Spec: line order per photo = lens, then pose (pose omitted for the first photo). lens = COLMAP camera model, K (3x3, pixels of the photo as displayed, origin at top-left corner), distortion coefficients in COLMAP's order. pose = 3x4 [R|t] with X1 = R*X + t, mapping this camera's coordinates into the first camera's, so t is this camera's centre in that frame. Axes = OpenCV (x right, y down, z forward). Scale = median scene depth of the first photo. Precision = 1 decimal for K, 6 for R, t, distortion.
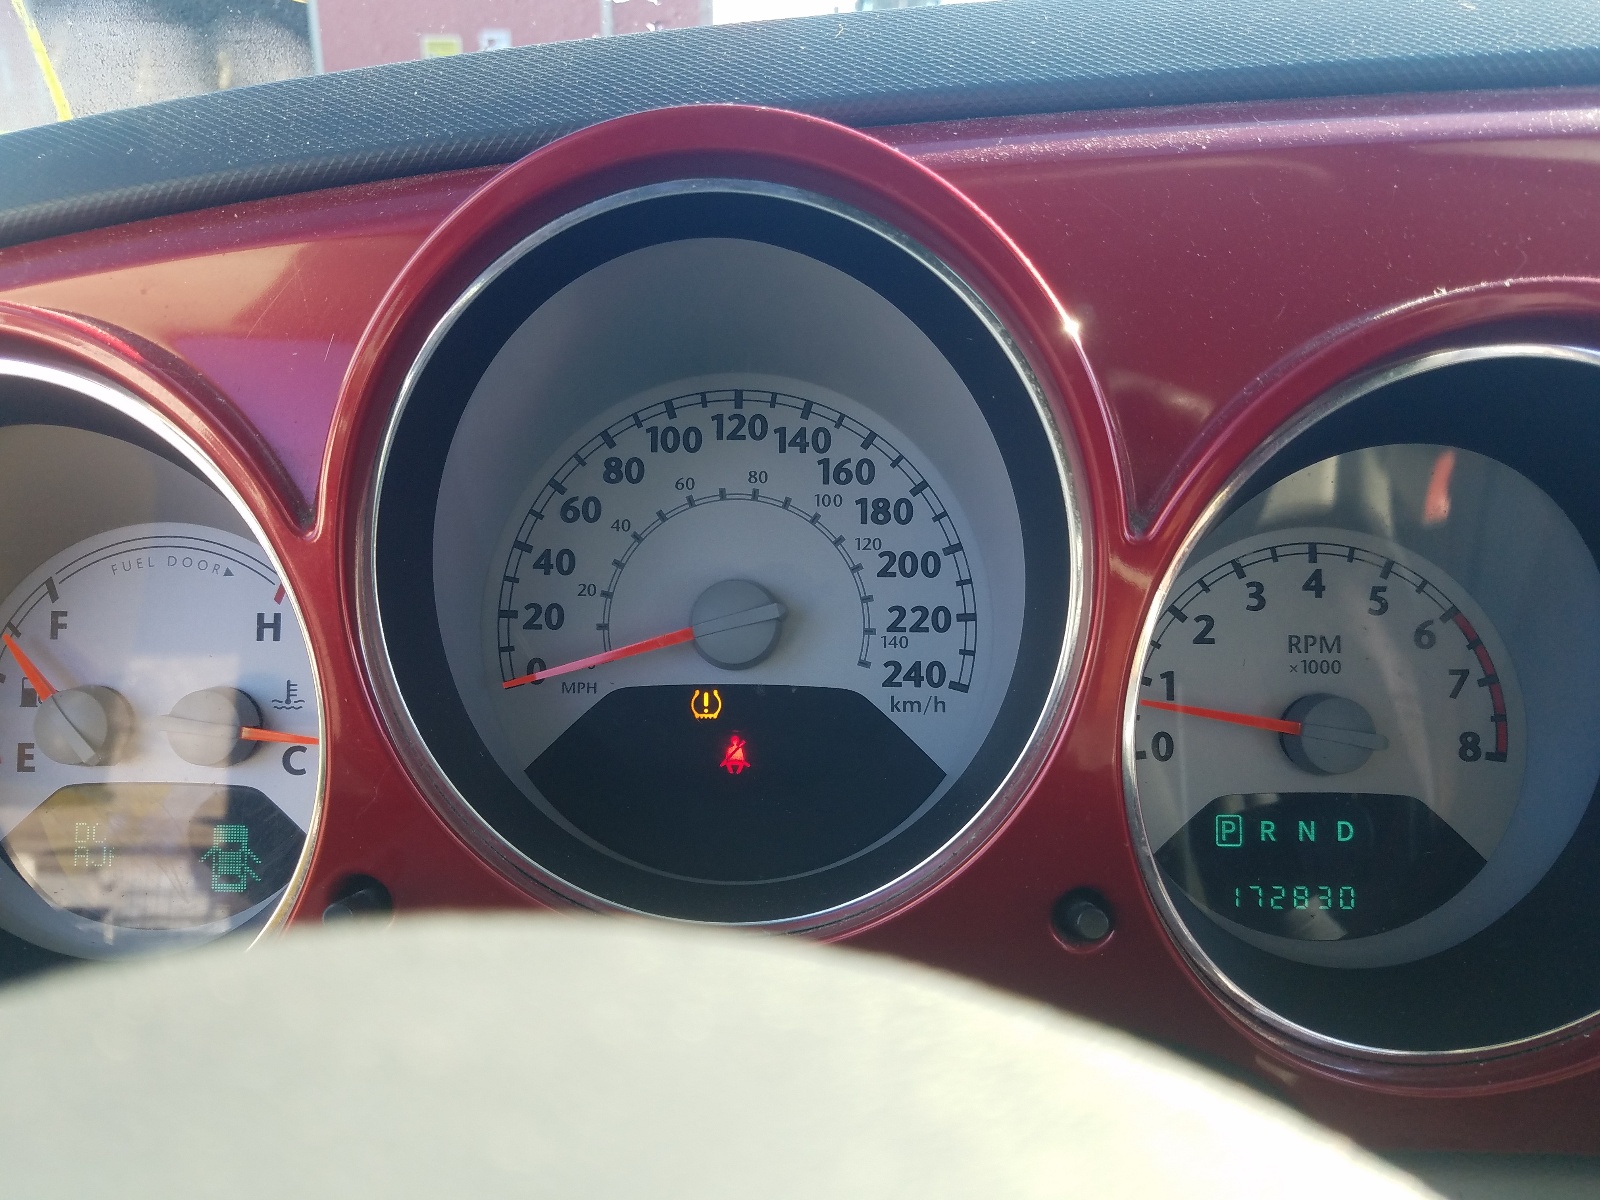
lens RADIAL K [[1205.1, 0, 802.3], [0, 1205.1, 599.6], [0, 0, 1]] dist [-0.007293, 0.002040]
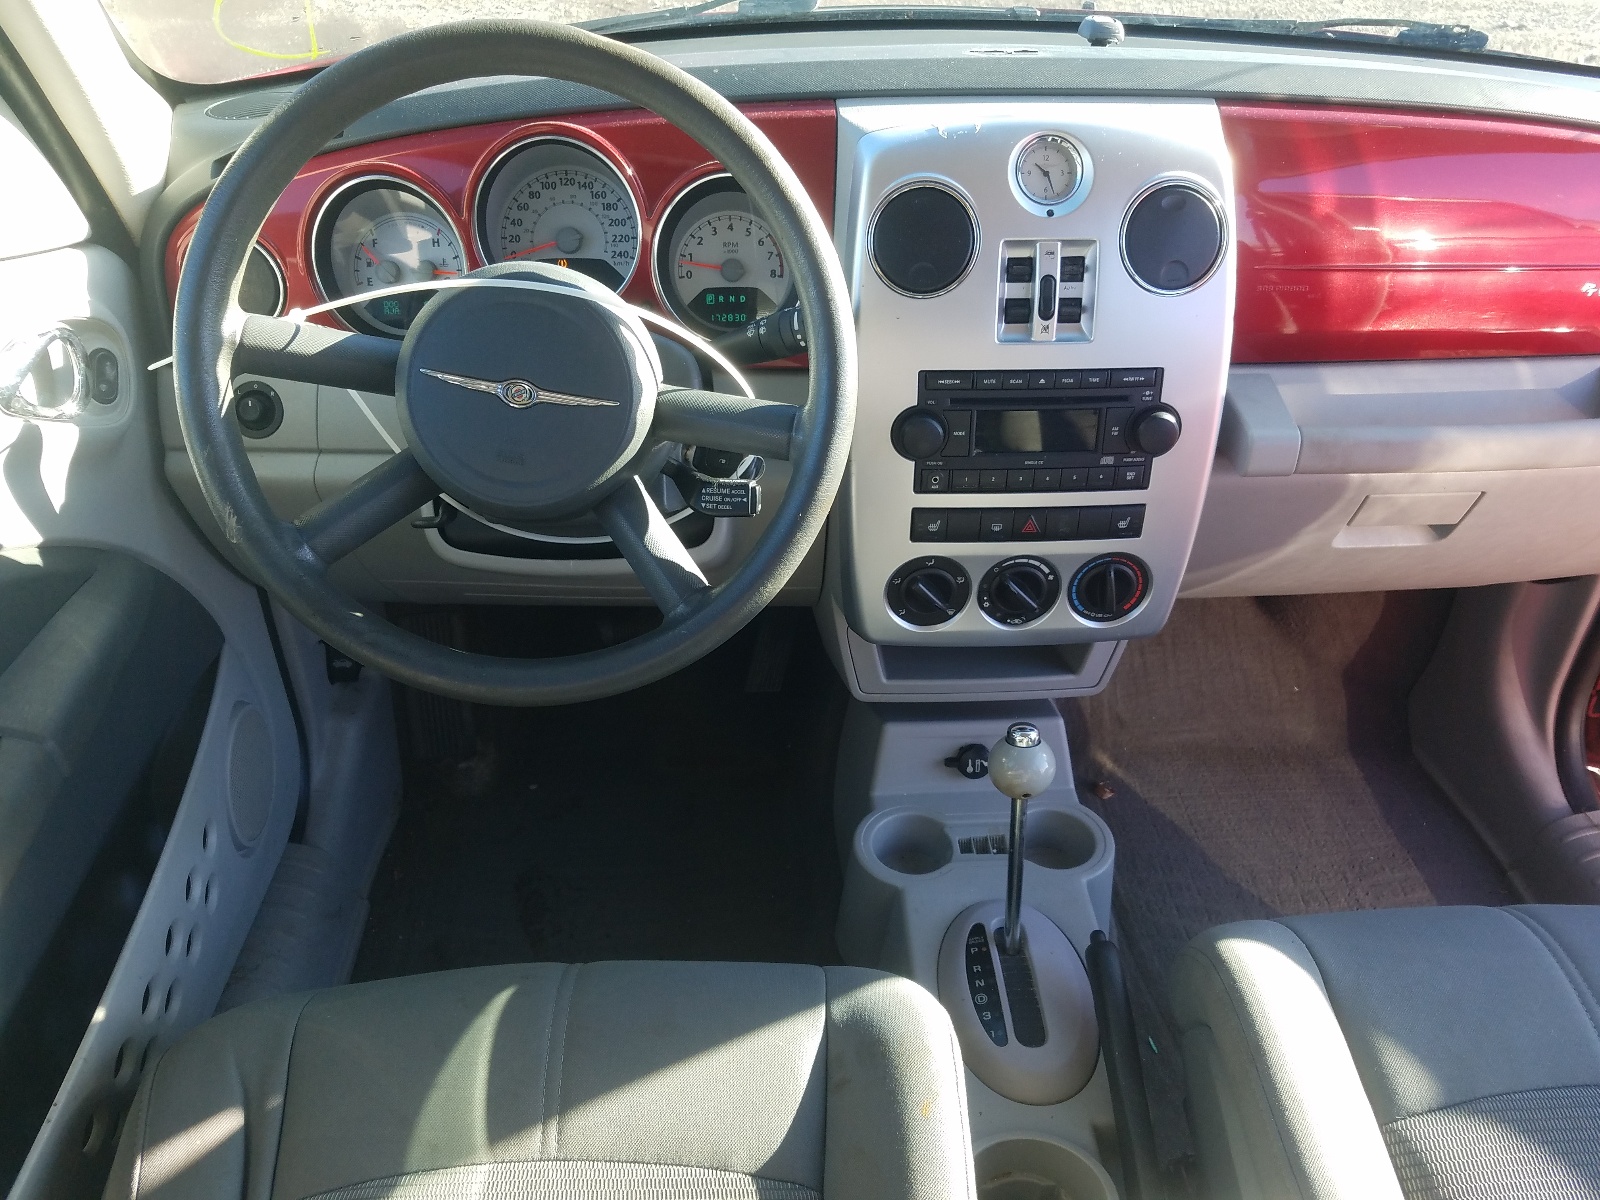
lens RADIAL K [[1205.1, 0, 796.6], [0, 1205.1, 604.4], [0, 0, 1]] dist [-0.007293, 0.002040]
pose [[0.998456, -0.023331, 0.050416, 0.411100], [0.007487, 0.955767, 0.294030, 0.007308], [-0.055046, -0.293198, 0.954466, -2.749002]]
